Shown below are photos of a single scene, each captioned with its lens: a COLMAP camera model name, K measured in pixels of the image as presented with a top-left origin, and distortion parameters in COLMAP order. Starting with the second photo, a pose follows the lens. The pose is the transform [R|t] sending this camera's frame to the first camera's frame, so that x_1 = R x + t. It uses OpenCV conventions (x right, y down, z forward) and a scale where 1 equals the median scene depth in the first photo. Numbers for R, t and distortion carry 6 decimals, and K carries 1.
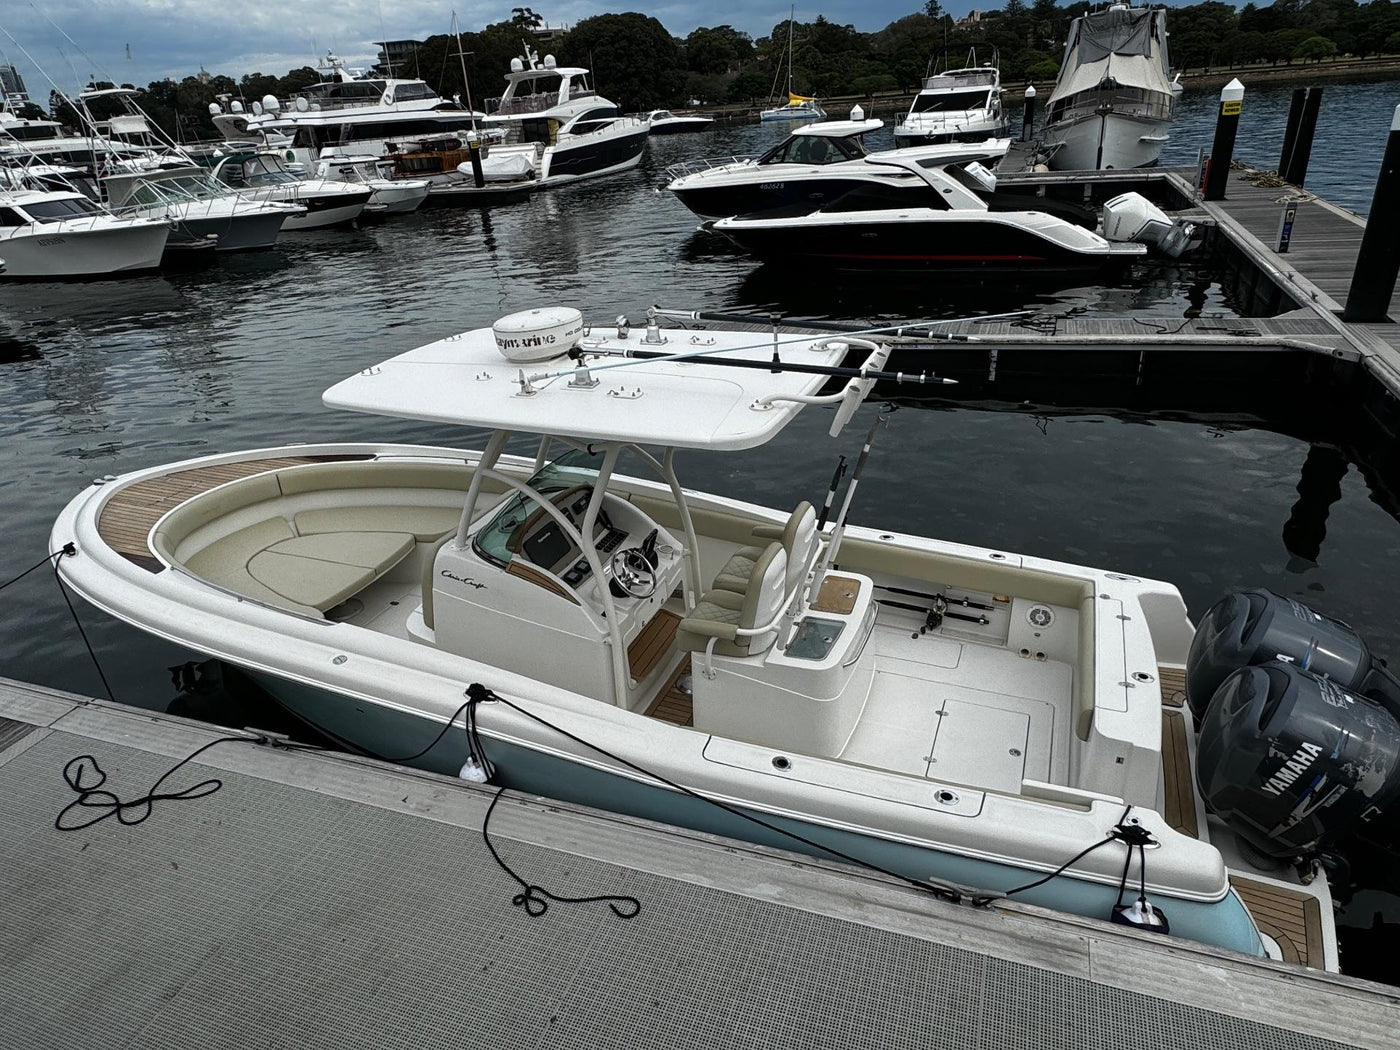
lens RADIAL K [[919.8, 0, 700.0], [0, 919.8, 525.0], [0, 0, 1]] dist [-0.022815, 0.023552]
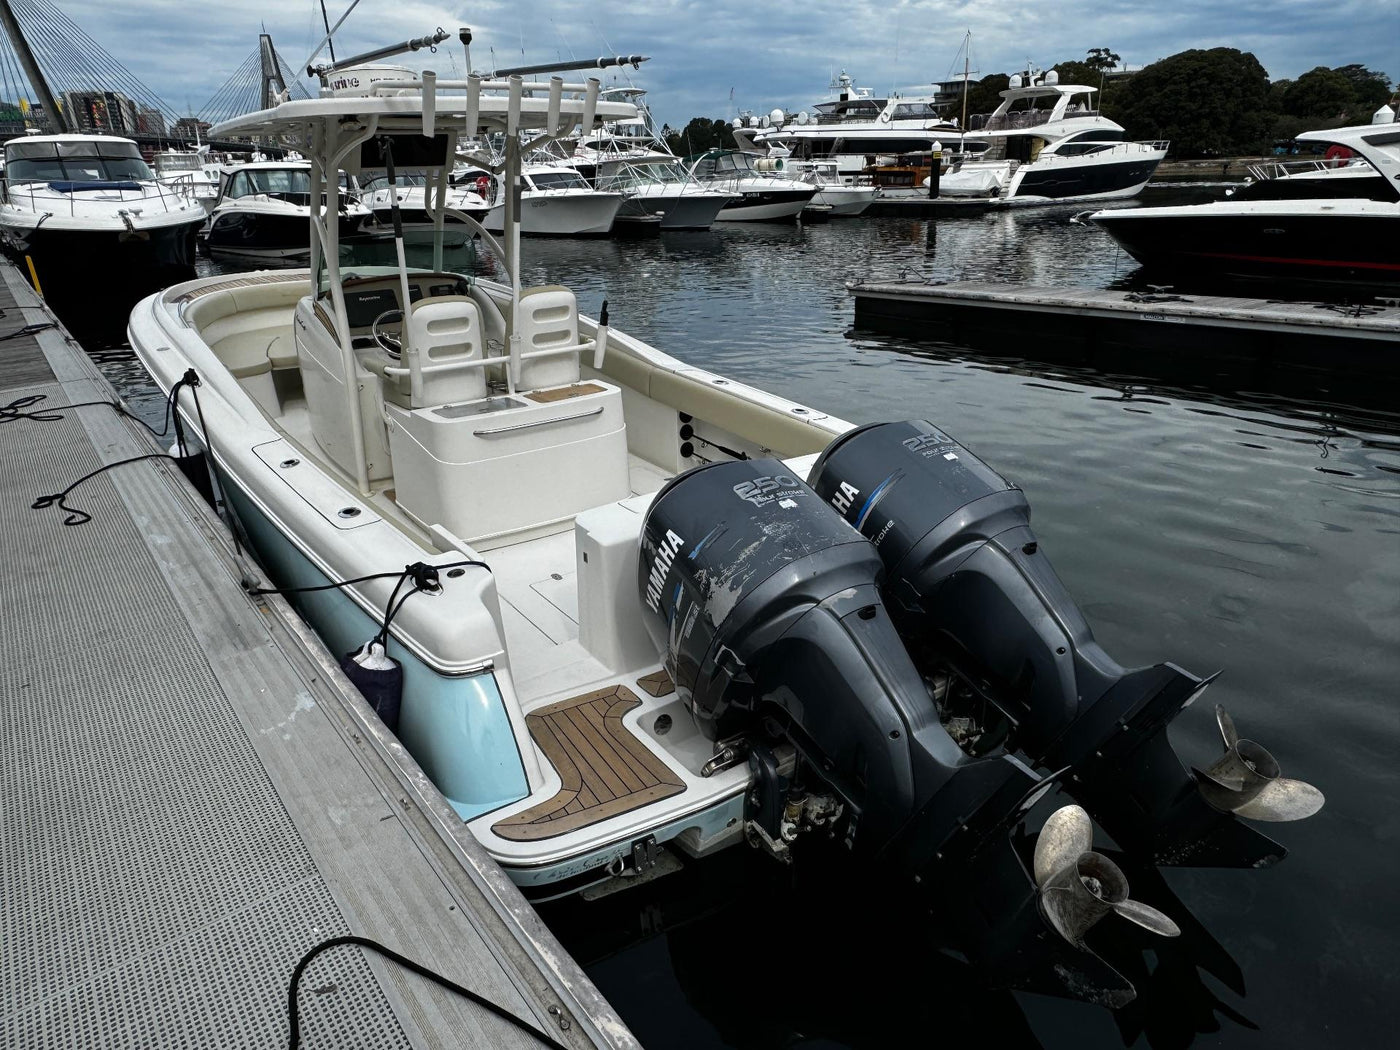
lens RADIAL K [[946.5, 0, 700.0], [0, 946.5, 525.0], [0, 0, 1]] dist [-0.003352, 0.002437]
pose [[0.835154, 0.226148, -0.501372, 0.124354], [-0.260405, 0.965498, 0.001729, 0.027298], [0.484465, 0.129116, 0.865230, 0.047814]]
